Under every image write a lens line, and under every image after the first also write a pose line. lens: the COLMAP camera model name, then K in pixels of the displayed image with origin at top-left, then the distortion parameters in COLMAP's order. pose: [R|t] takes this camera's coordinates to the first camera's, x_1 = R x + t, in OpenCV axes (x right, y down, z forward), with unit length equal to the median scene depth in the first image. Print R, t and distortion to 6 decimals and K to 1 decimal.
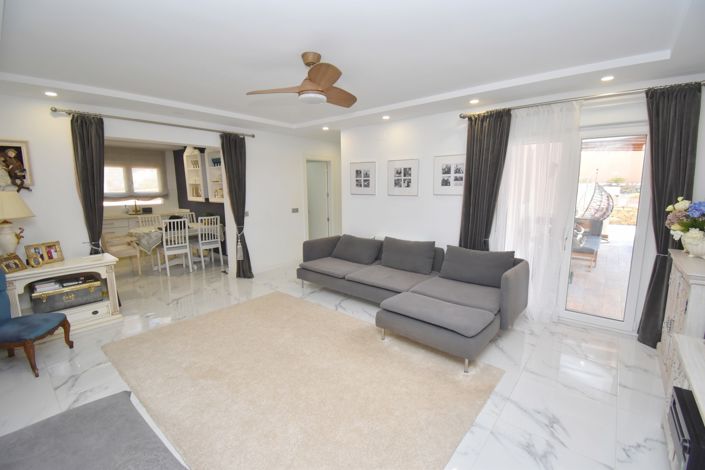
lens RADIAL K [[304.6, 0, 357.8], [0, 304.6, 232.9], [0, 0, 1]] dist [0.012834, -0.016852]
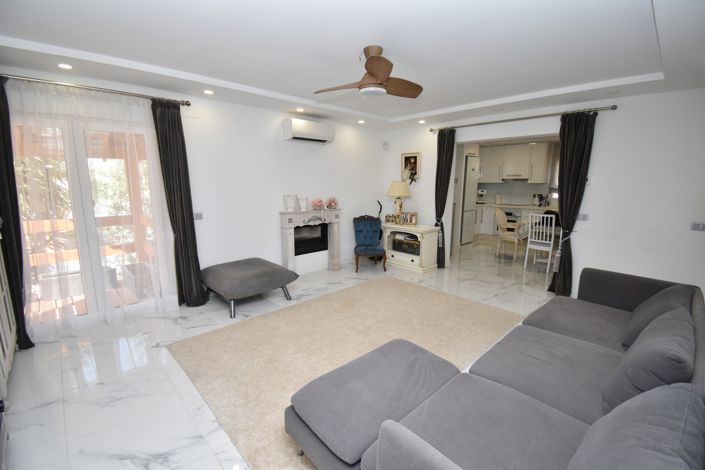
lens RADIAL K [[304.4, 0, 351.7], [0, 304.4, 232.5], [0, 0, 1]] dist [0.026920, -0.027302]
pose [[-0.098961, 0.173125, -0.979916, 0.705586], [-0.155013, 0.970046, 0.187036, -0.128125], [0.982943, 0.170409, -0.069160, 0.818450]]
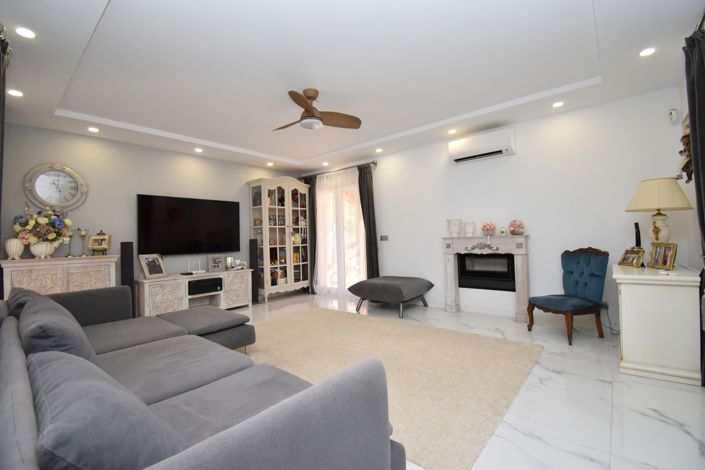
lens RADIAL K [[304.6, 0, 357.8], [0, 304.6, 232.9], [0, 0, 1]] dist [0.012834, -0.016852]
pose [[-0.999295, 0.034264, -0.015335, -0.247668], [0.032063, 0.991513, 0.125994, -0.111460], [0.019522, 0.125414, -0.991912, 1.753530]]
